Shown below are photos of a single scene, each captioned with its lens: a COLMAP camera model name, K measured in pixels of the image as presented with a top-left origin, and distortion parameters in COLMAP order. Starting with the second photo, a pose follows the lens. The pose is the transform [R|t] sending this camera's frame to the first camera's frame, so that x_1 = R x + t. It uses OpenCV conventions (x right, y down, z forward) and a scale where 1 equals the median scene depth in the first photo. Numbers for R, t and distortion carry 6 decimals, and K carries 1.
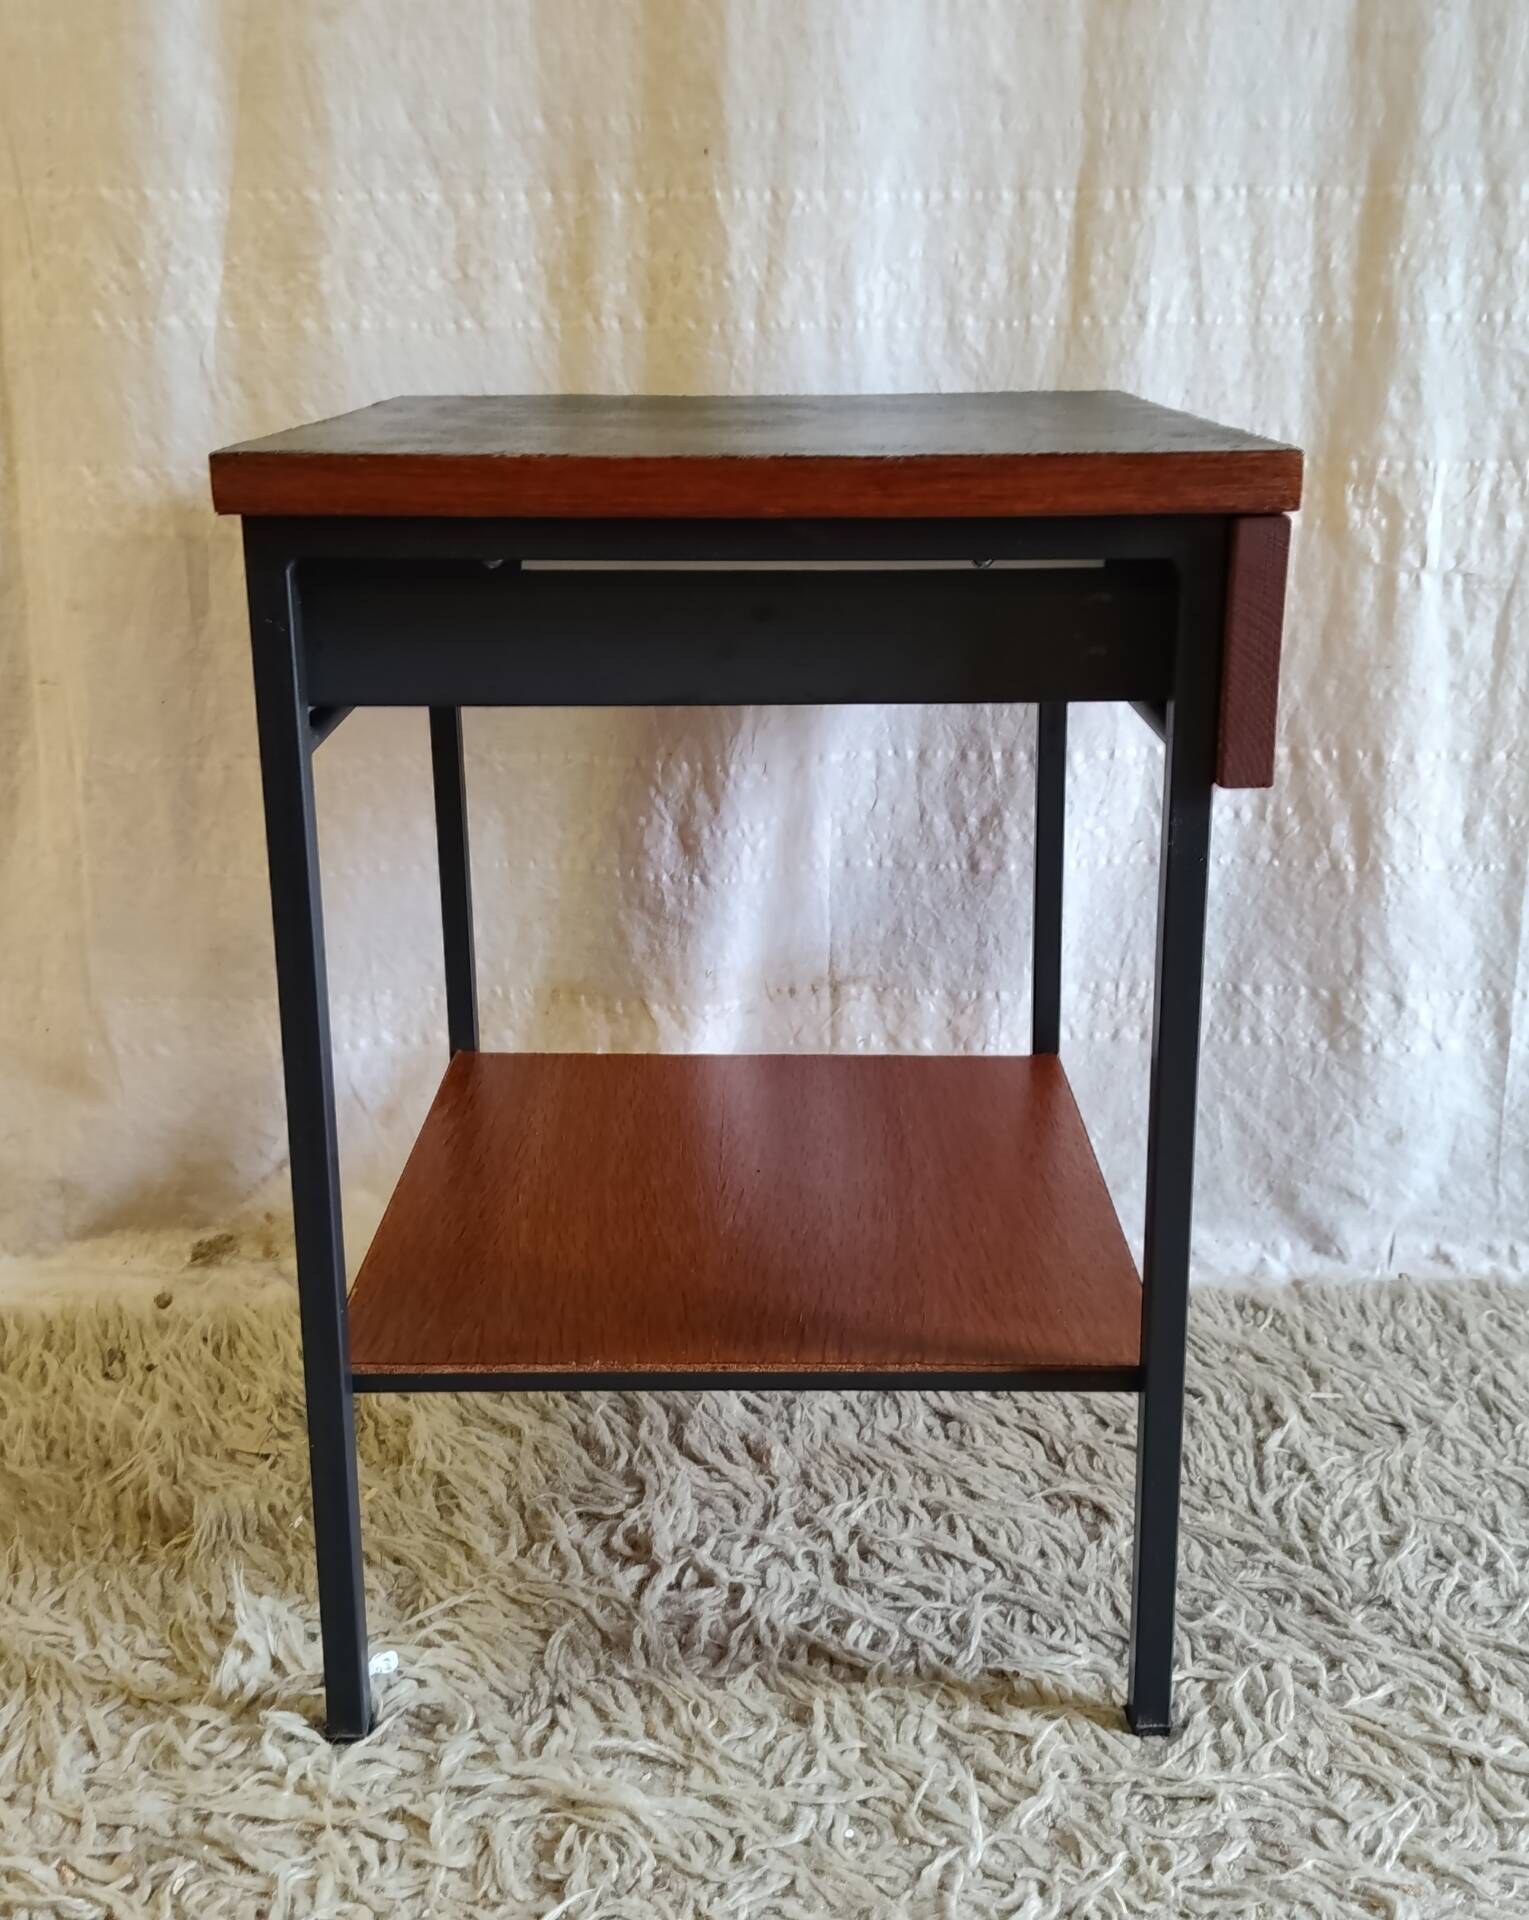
lens RADIAL K [[2263.0, 0, 785.2], [0, 2263.0, 904.4], [0, 0, 1]] dist [0.075255, -0.137925]
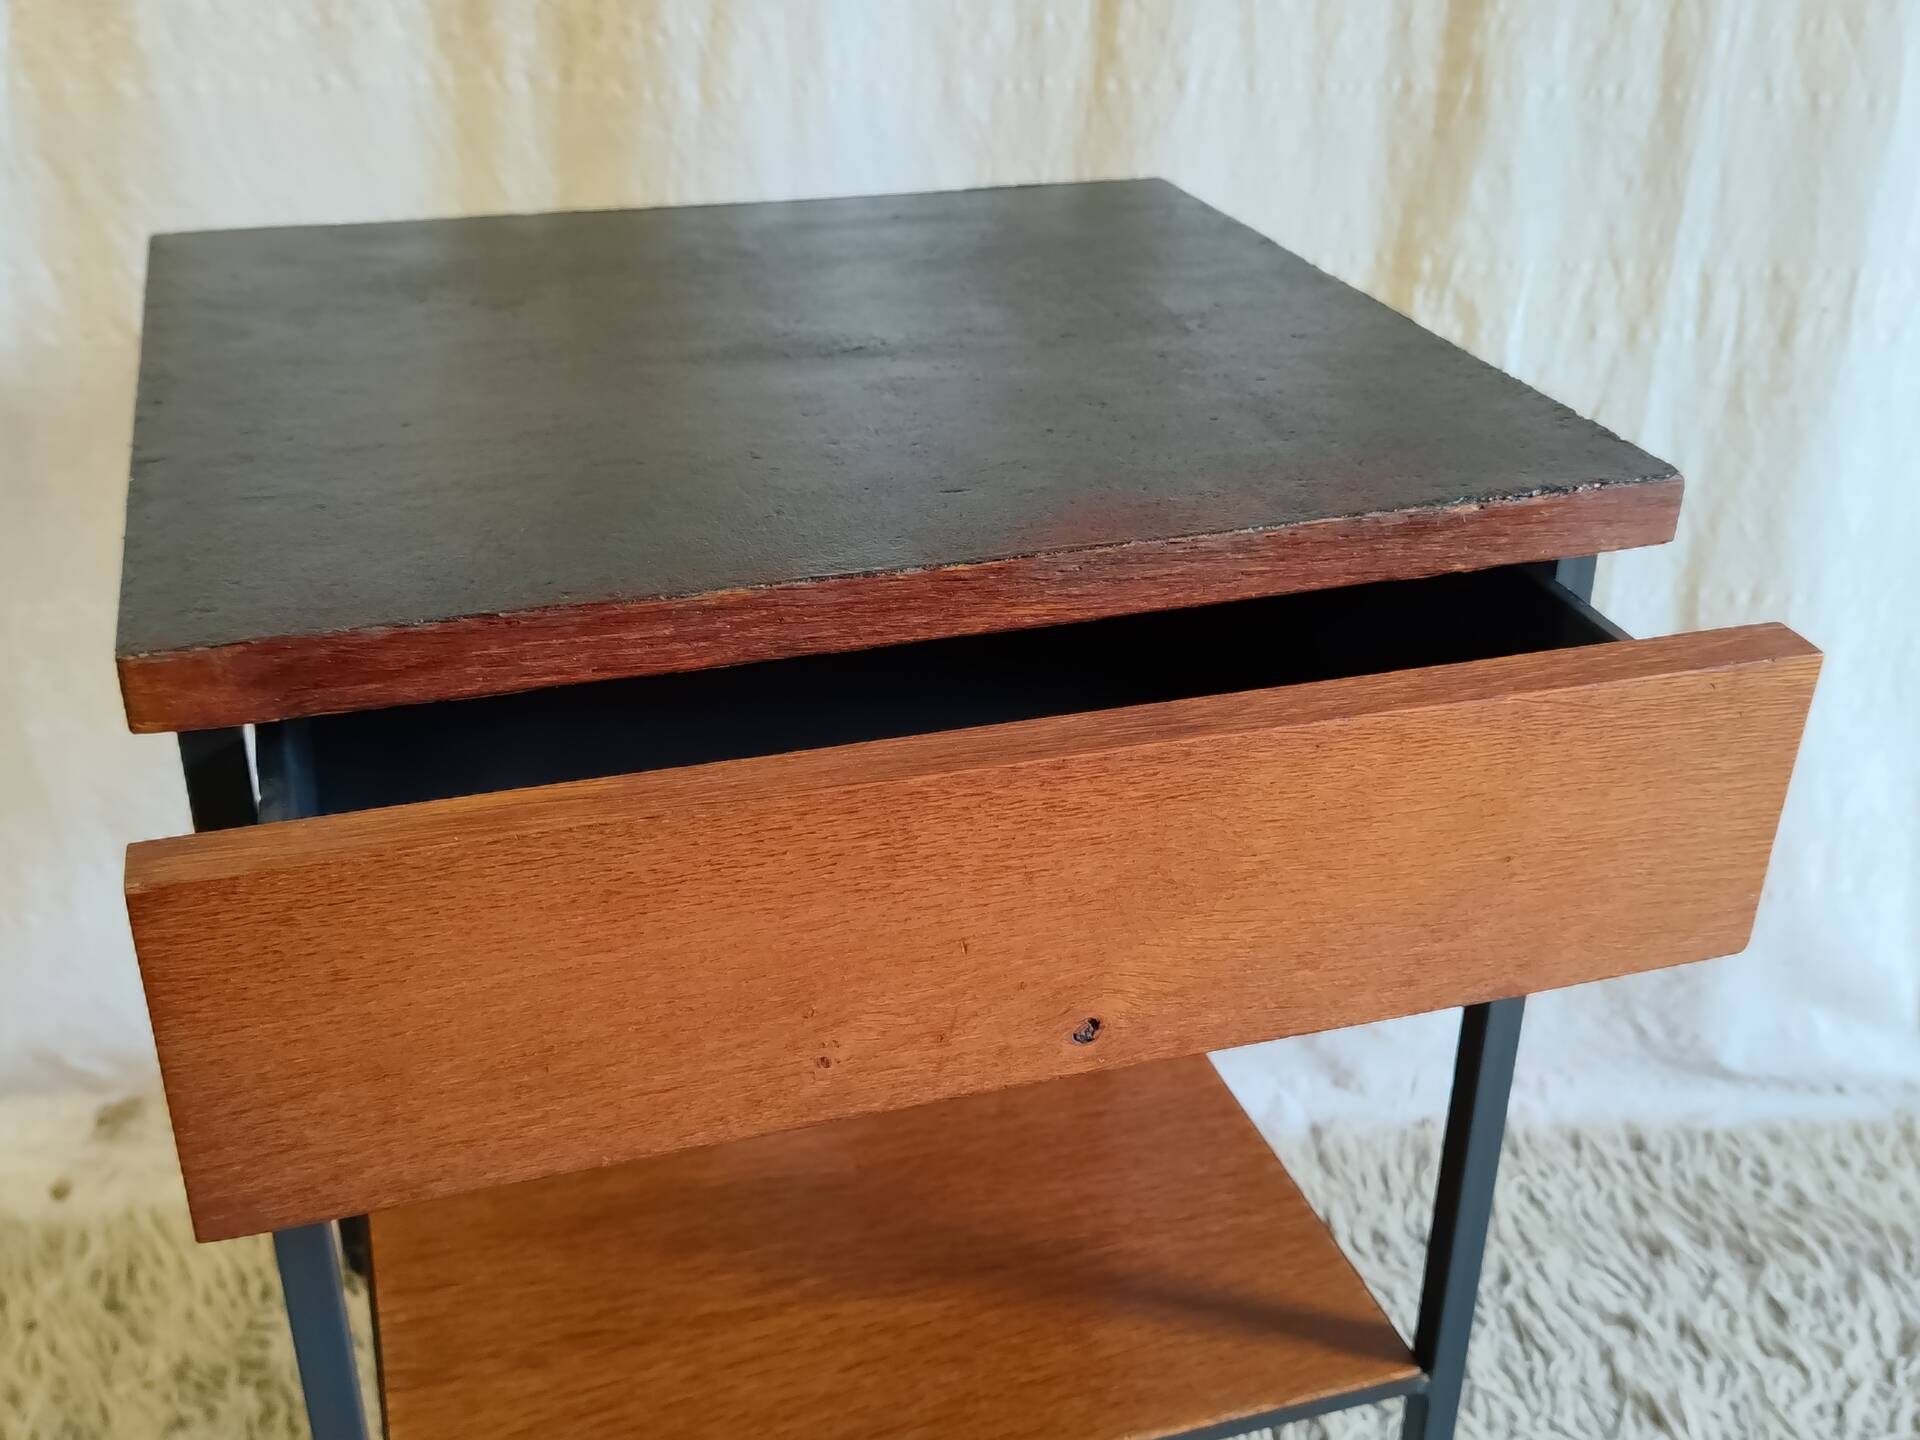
lens RADIAL K [[2067.1, 0, 960.0], [0, 2067.1, 720.0], [0, 0, 1]] dist [0.057253, -0.151034]
pose [[0.997449, -0.009975, 0.070688, 0.028714], [-0.004937, 0.978181, 0.207696, -0.227492], [-0.071217, -0.207515, 0.975636, 0.285500]]
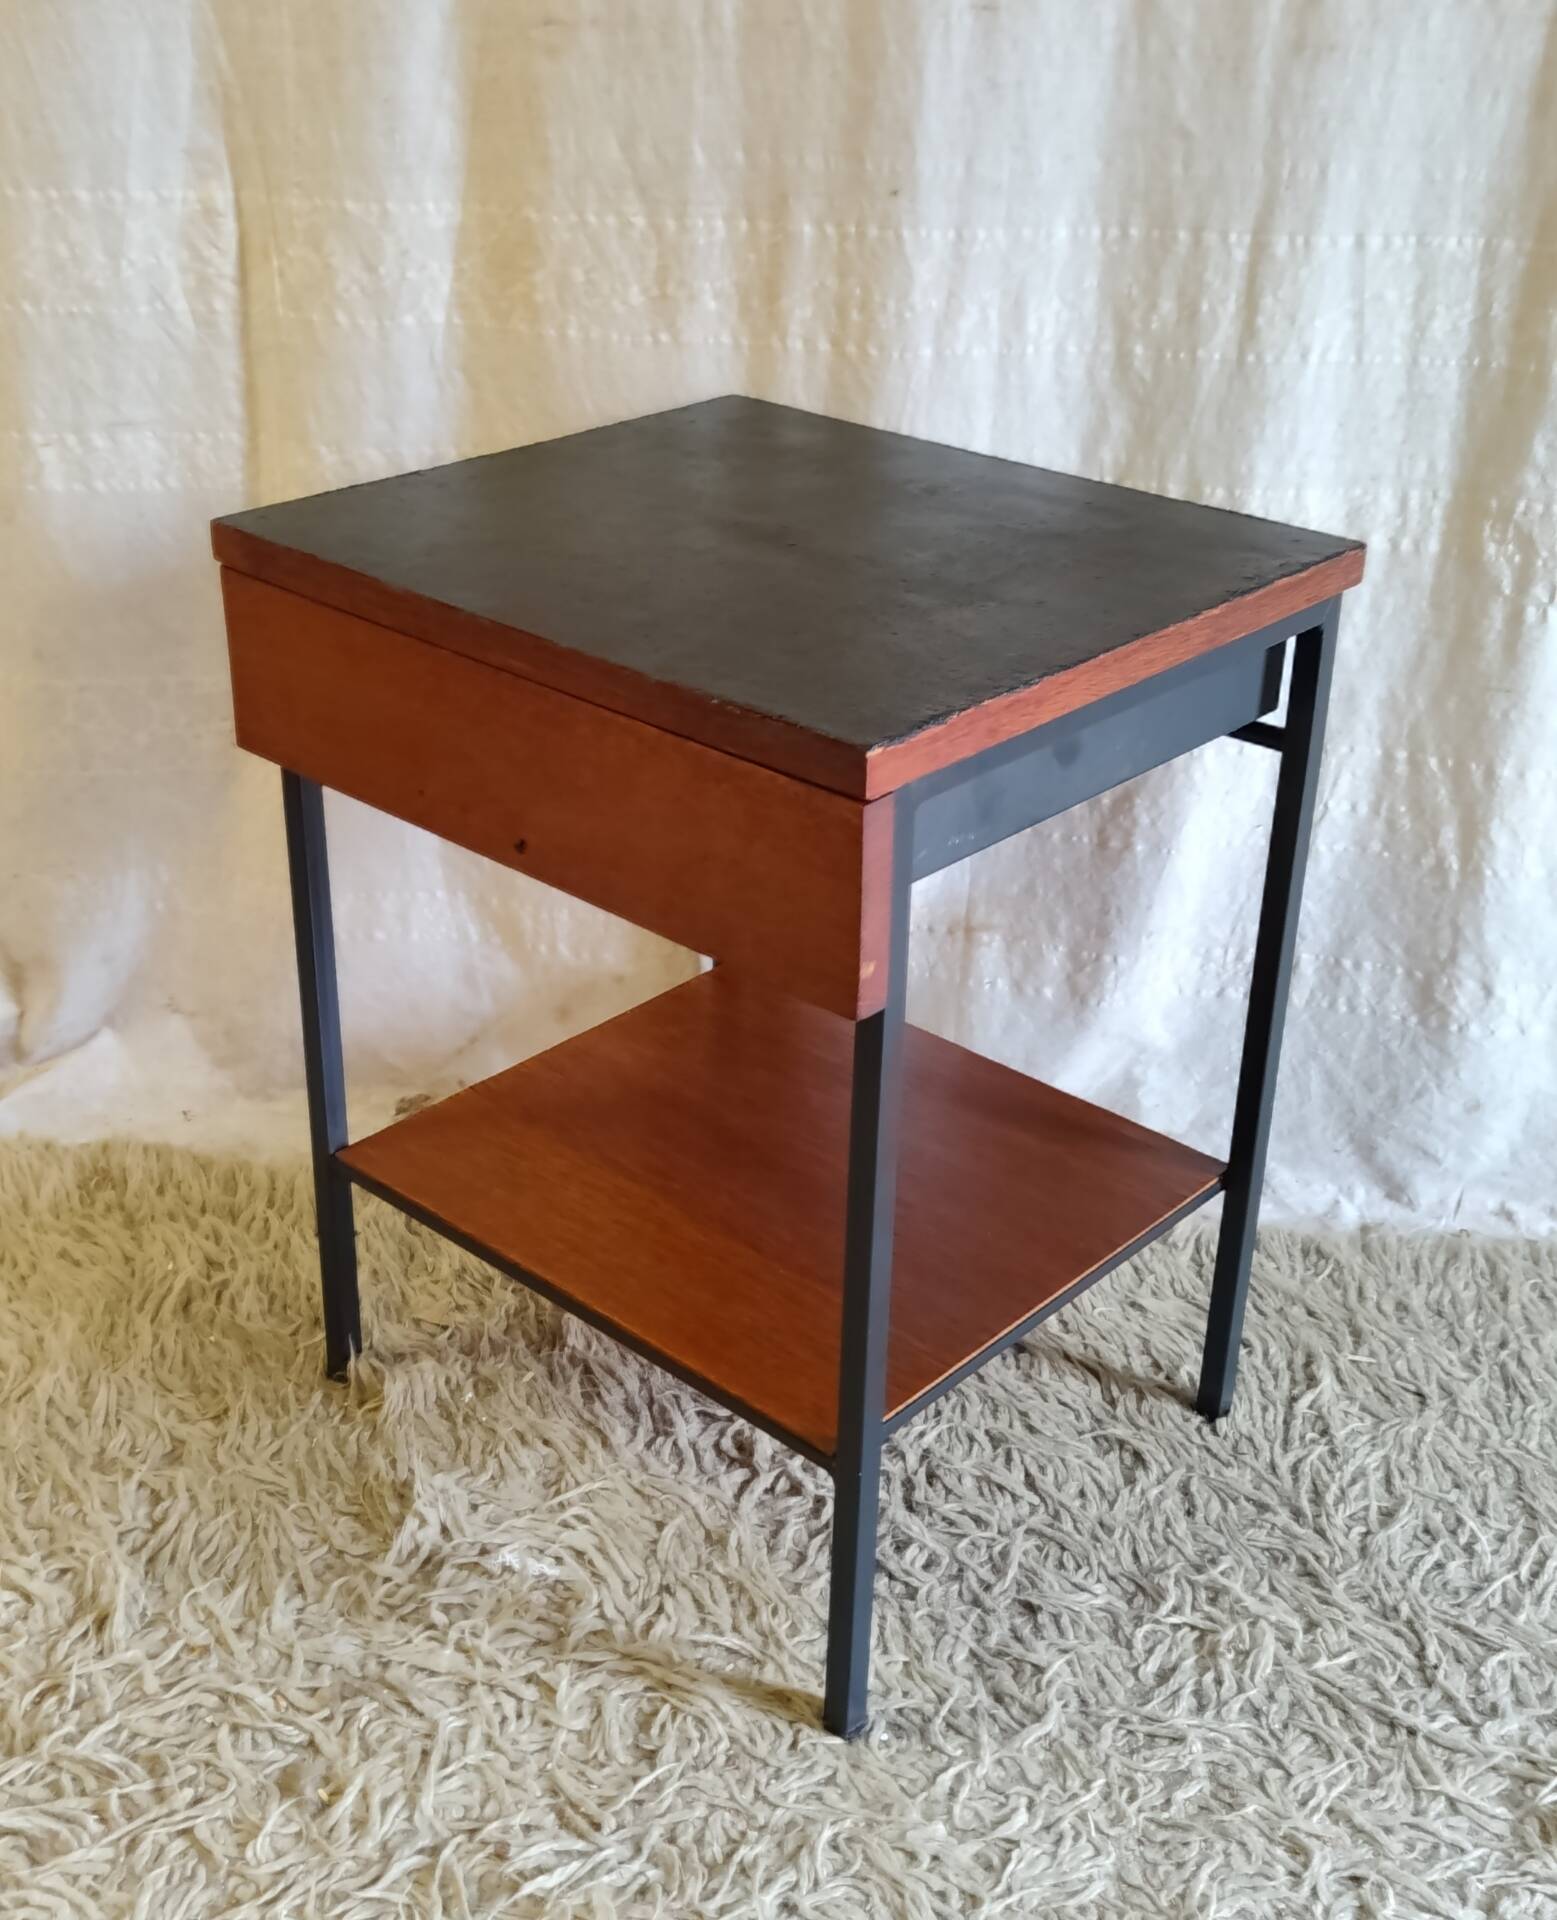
lens RADIAL K [[2342.0, 0, 712.0], [0, 2342.0, 936.5], [0, 0, 1]] dist [0.085776, -0.182204]
pose [[0.990420, 0.078773, -0.113419, 0.039915], [-0.055913, 0.979757, 0.192221, -0.229177], [0.126265, -0.184038, 0.974775, -0.167955]]
